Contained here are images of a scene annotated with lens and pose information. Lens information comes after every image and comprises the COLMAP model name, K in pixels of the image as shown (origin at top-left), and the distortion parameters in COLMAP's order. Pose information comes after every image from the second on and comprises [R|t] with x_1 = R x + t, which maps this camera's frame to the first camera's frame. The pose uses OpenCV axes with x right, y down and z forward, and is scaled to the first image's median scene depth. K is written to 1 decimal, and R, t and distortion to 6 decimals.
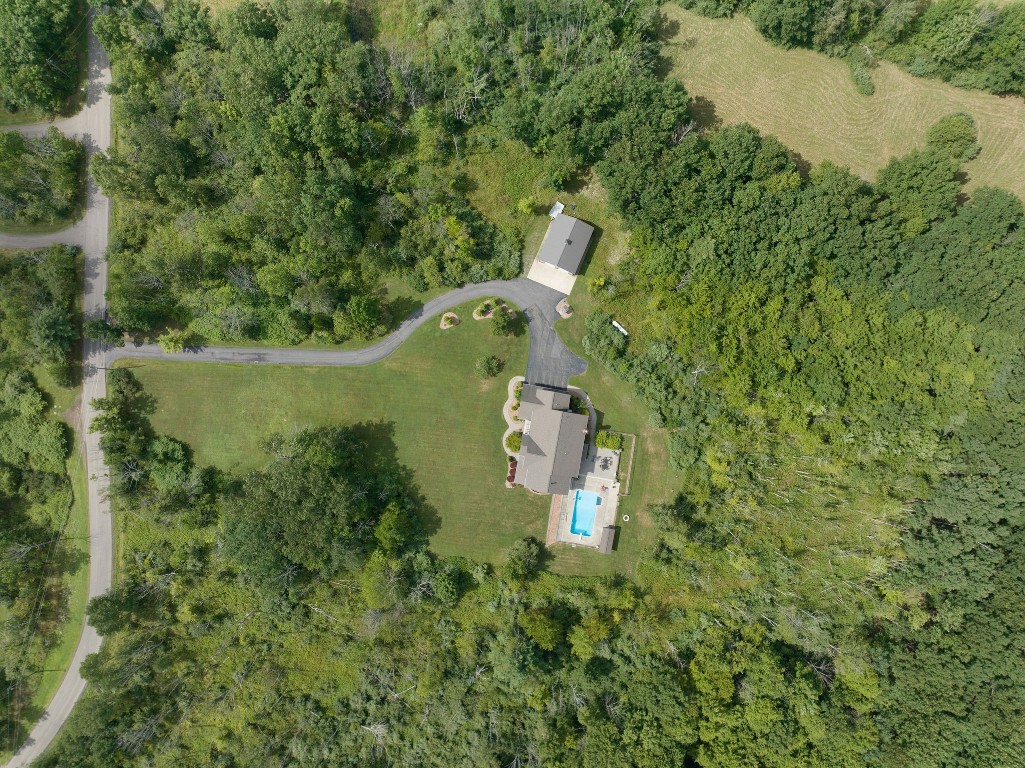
lens RADIAL K [[743.3, 0, 516.1], [0, 743.3, 382.9], [0, 0, 1]] dist [-0.039014, 0.002102]
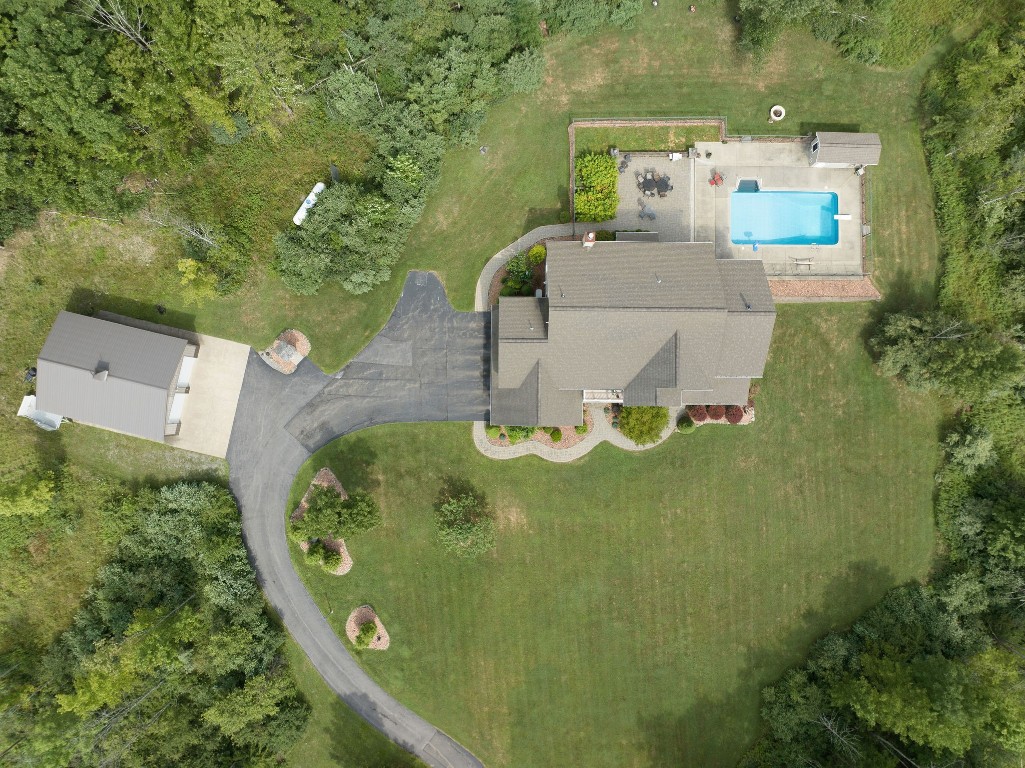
lens RADIAL K [[743.3, 0, 516.1], [0, 743.3, 382.9], [0, 0, 1]] dist [-0.039014, 0.002102]
pose [[-0.167818, -0.985741, -0.012295, 0.032997], [0.985156, -0.168150, 0.034548, 0.004304], [-0.036123, -0.006314, 0.999327, 0.606599]]
